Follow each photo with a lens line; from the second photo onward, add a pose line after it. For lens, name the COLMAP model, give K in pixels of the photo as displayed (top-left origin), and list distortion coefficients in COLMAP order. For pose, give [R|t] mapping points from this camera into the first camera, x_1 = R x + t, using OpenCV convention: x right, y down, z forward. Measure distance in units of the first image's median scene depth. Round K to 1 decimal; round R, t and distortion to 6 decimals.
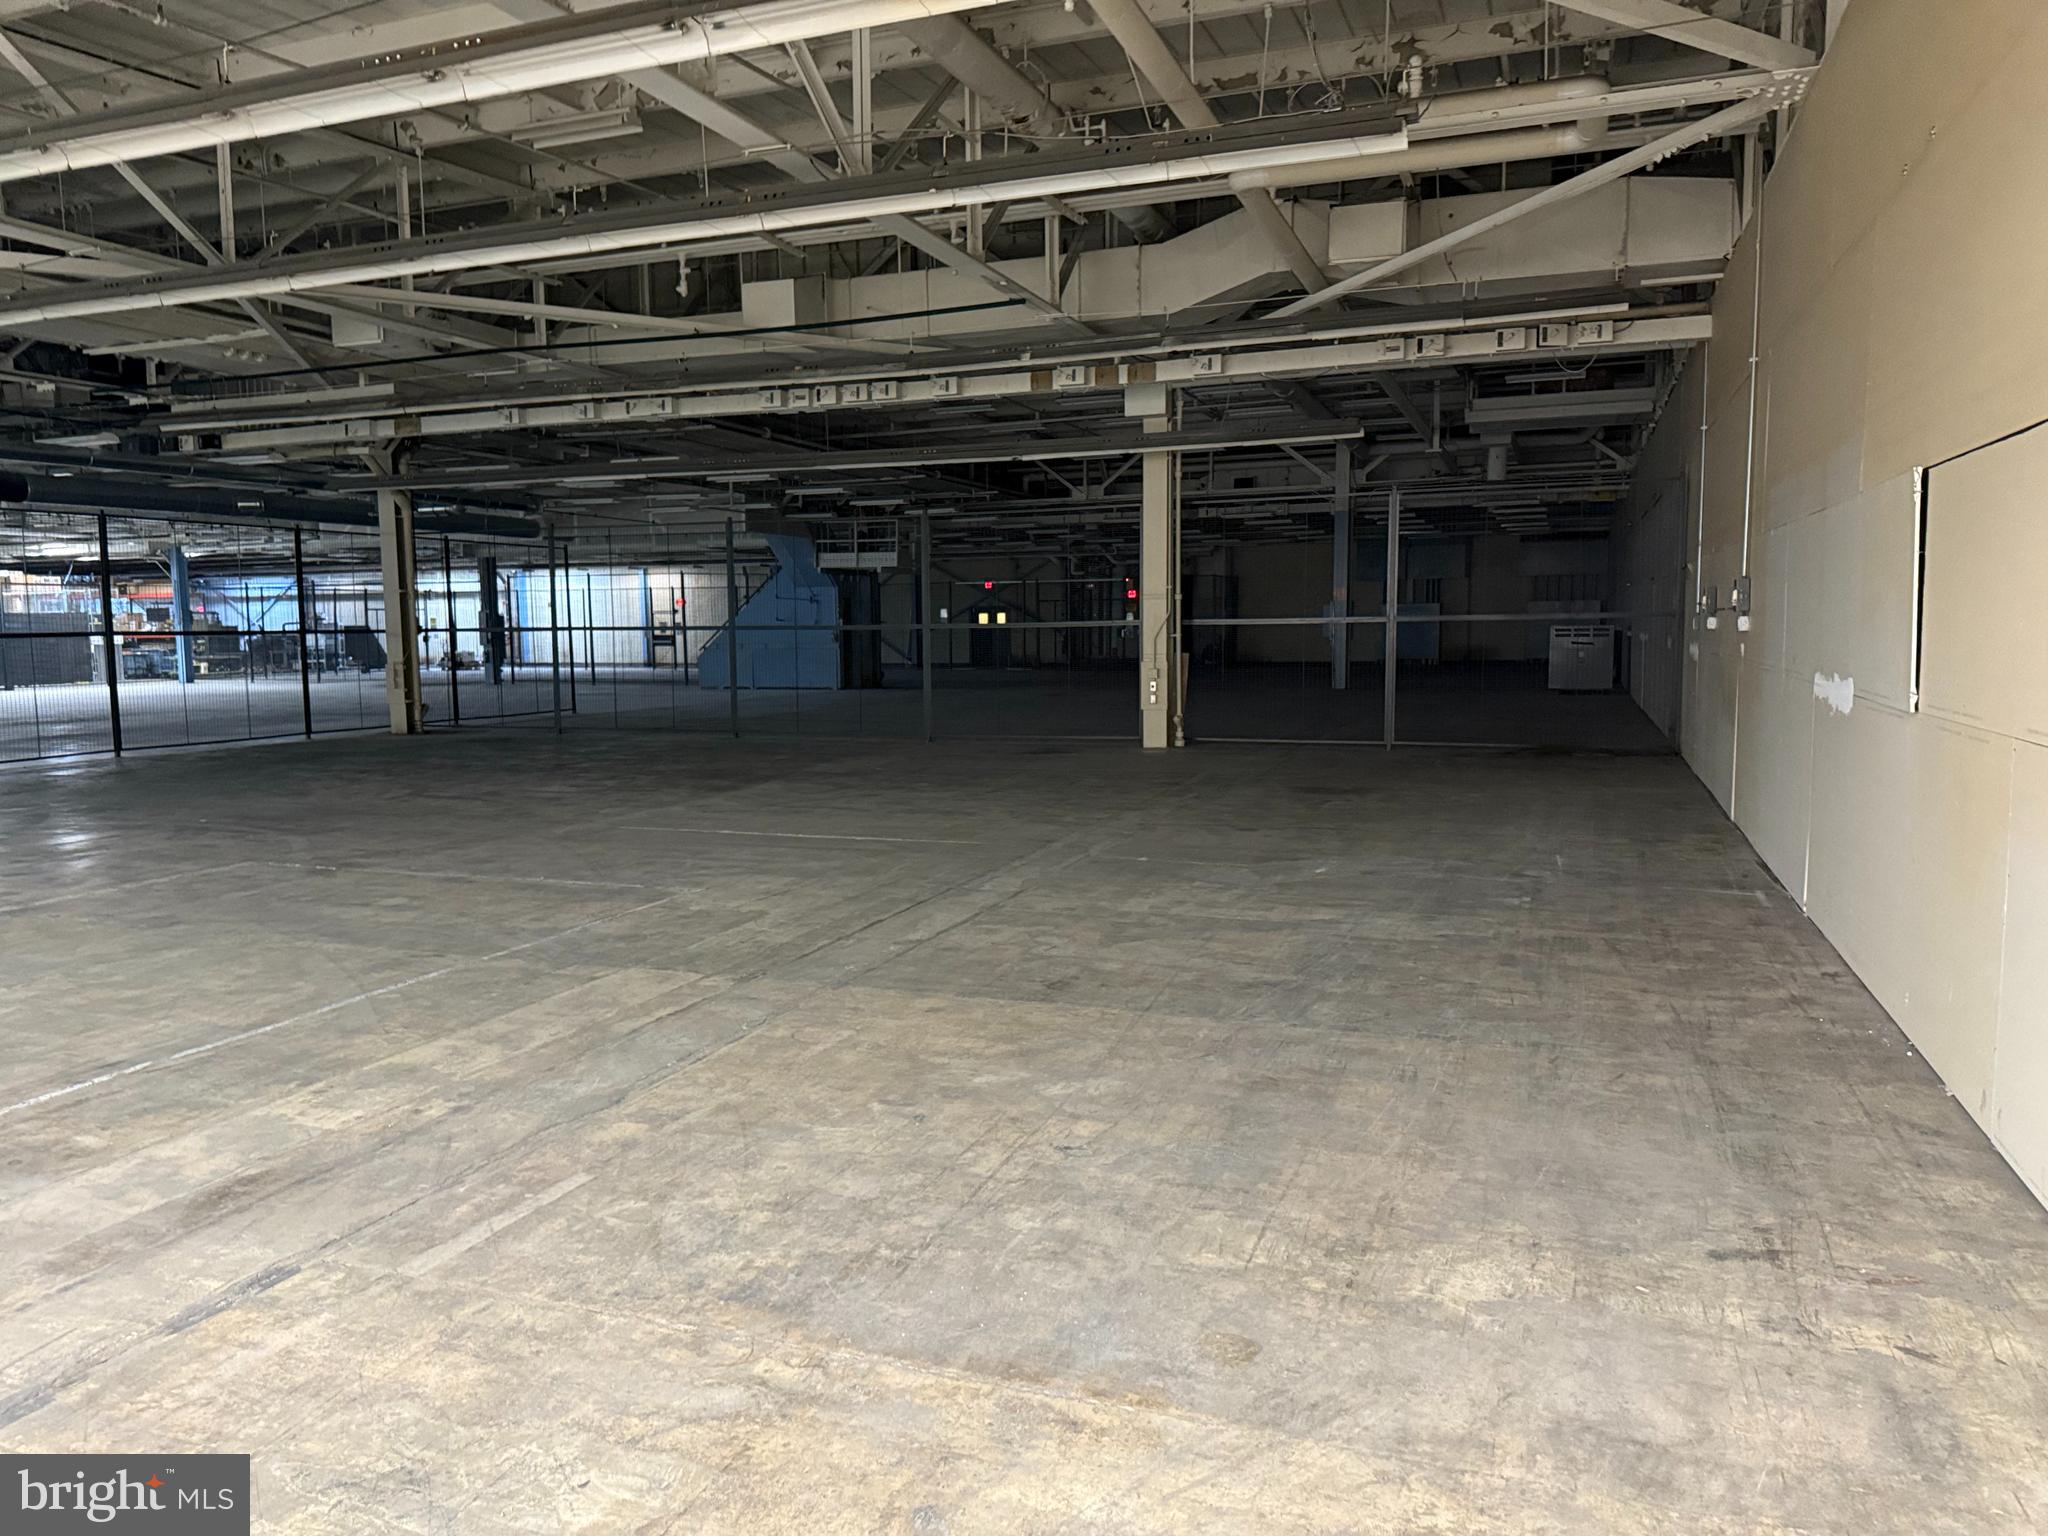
lens RADIAL K [[1418.3, 0, 992.9], [0, 1418.3, 784.0], [0, 0, 1]] dist [0.123069, -0.211455]
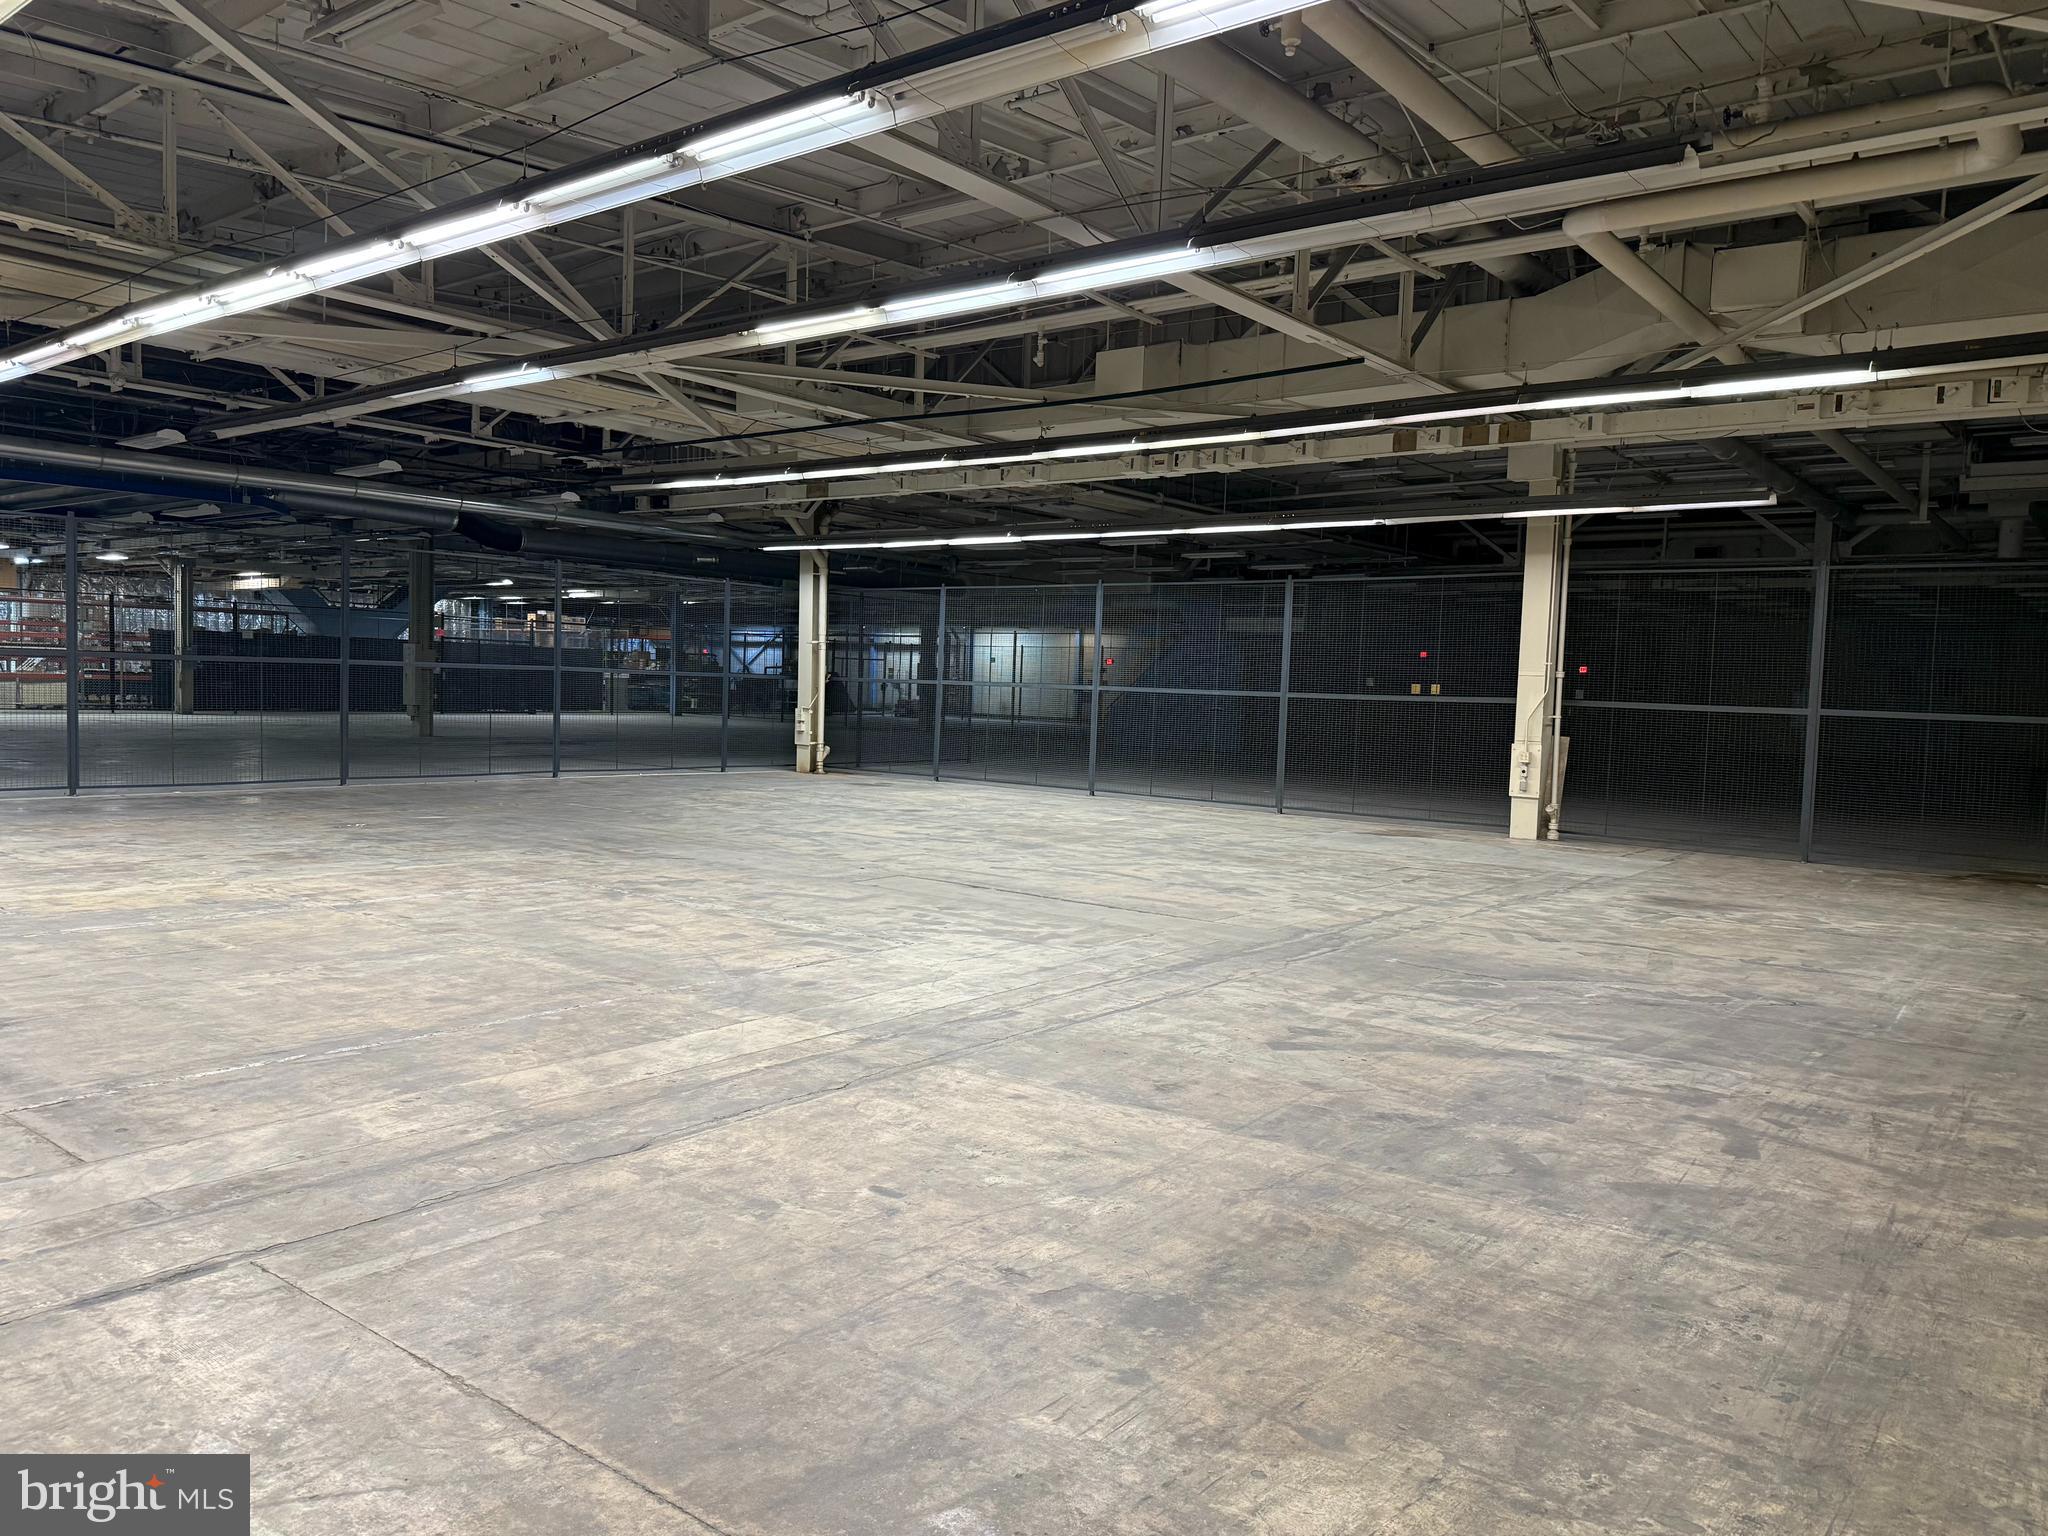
lens RADIAL K [[1432.0, 0, 1024.0], [0, 1432.0, 768.0], [0, 0, 1]] dist [0.105422, -0.161262]
pose [[0.954986, 0.061847, -0.290133, 0.089967], [-0.077674, 0.996036, -0.043346, -0.007138], [0.286302, 0.063931, 0.956004, 0.028855]]
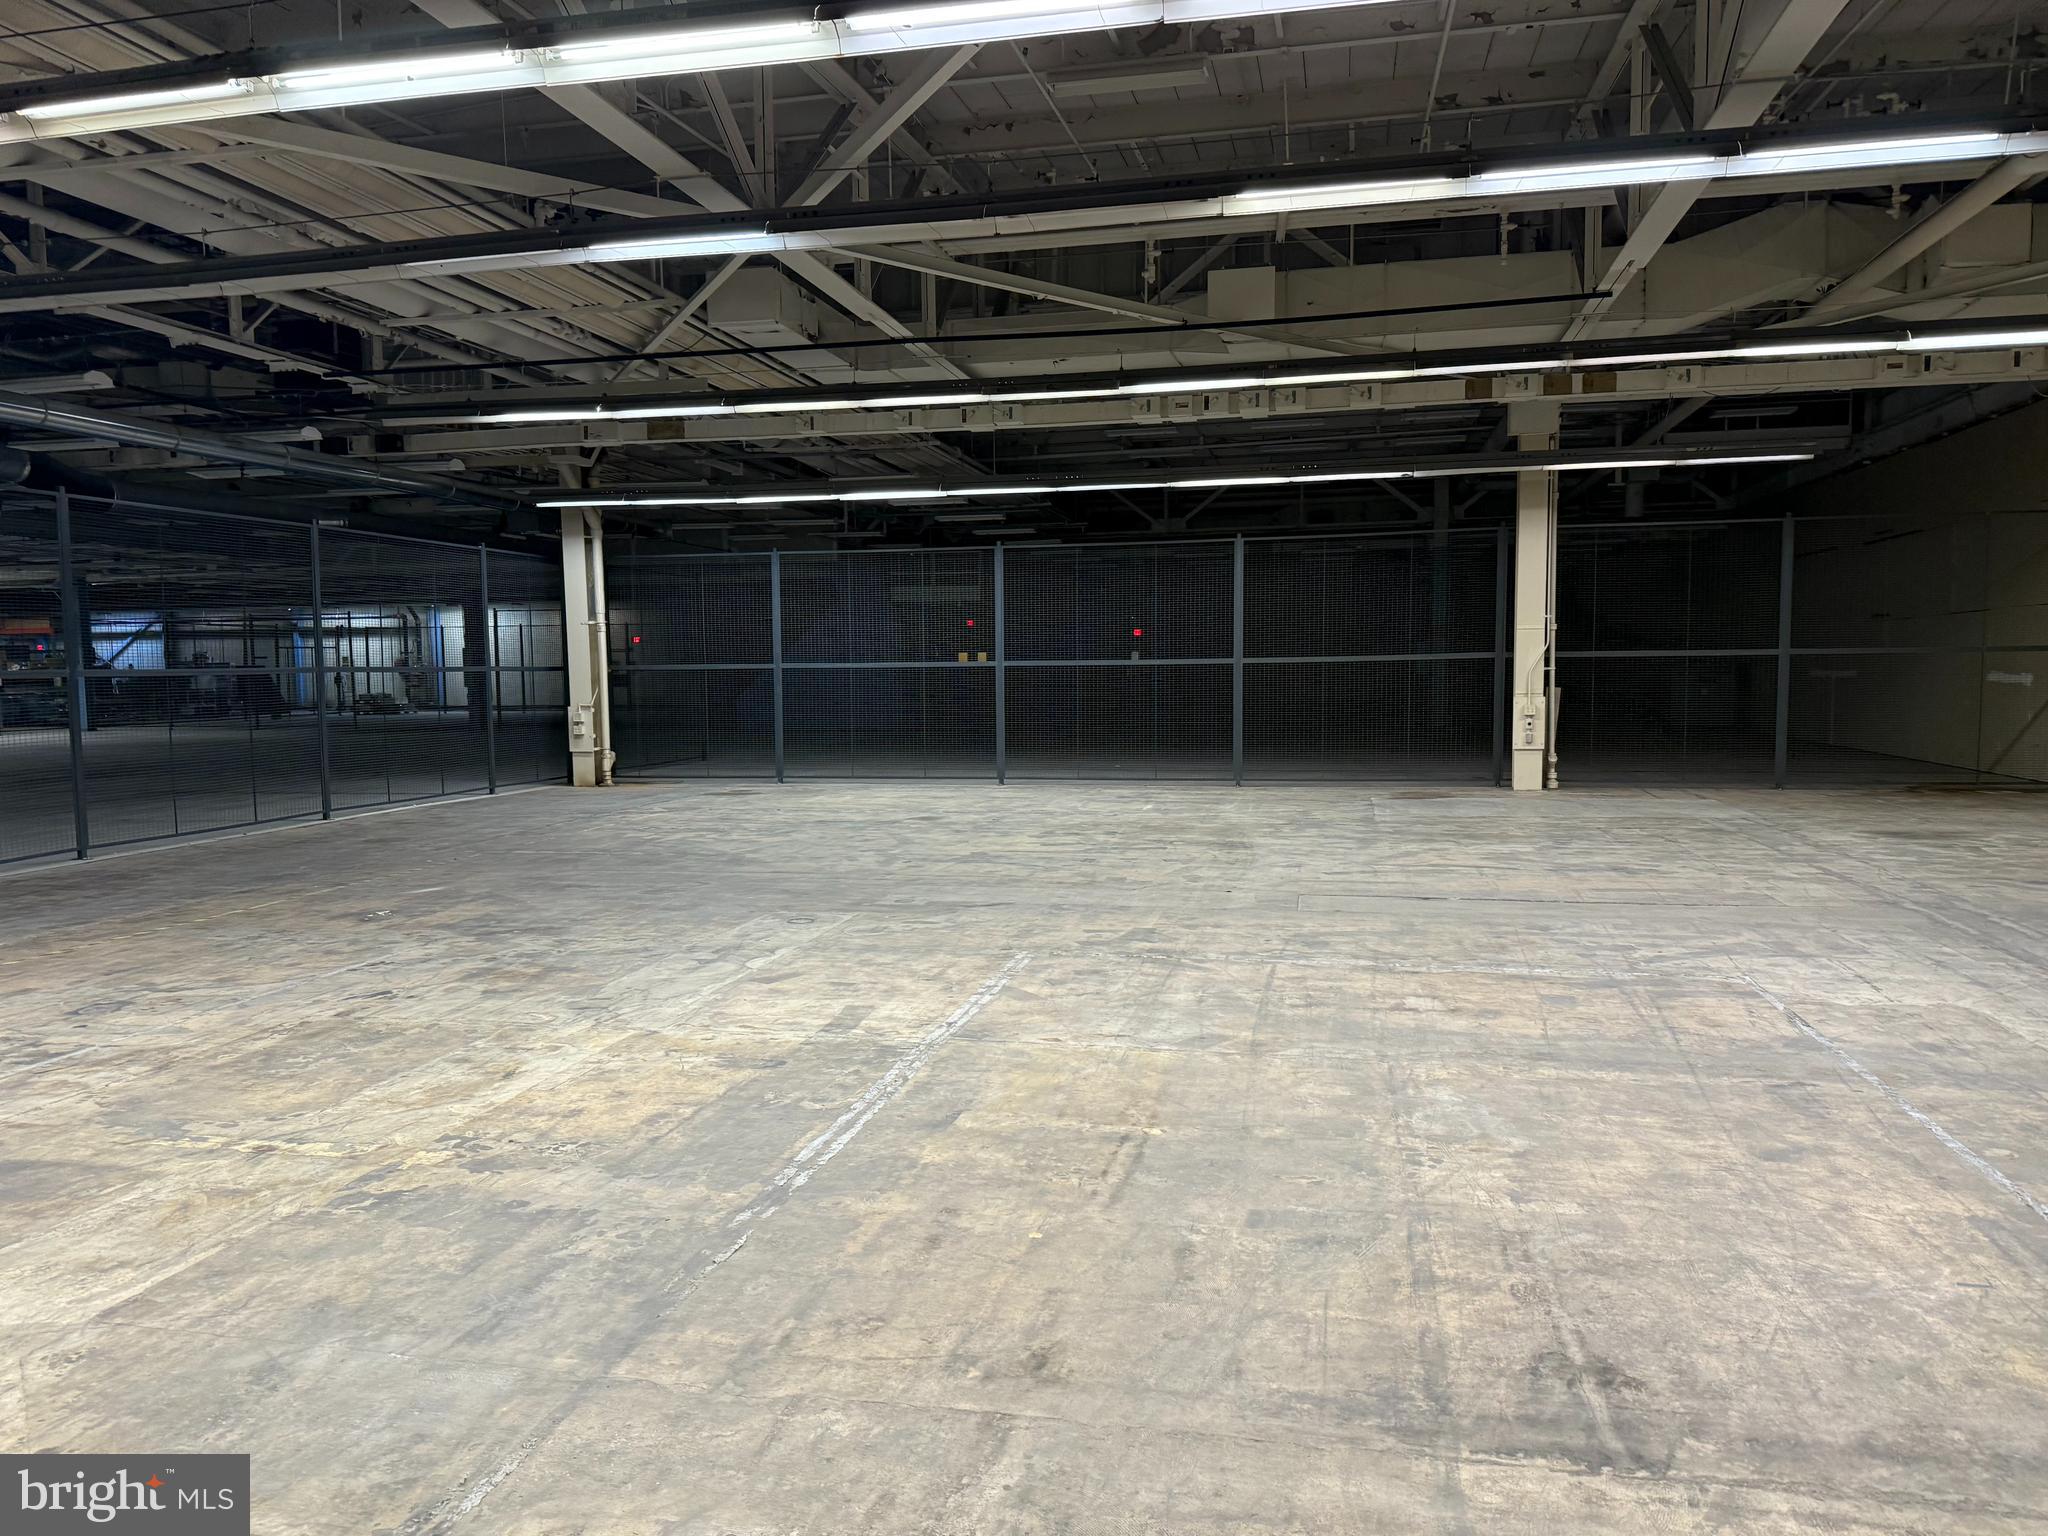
lens RADIAL K [[1432.0, 0, 1024.0], [0, 1432.0, 768.0], [0, 0, 1]] dist [0.105422, -0.161262]
pose [[0.988246, -0.011204, 0.152458, -0.421247], [0.017353, 0.999086, -0.039060, -0.011354], [-0.151881, 0.041247, 0.987538, 0.153198]]
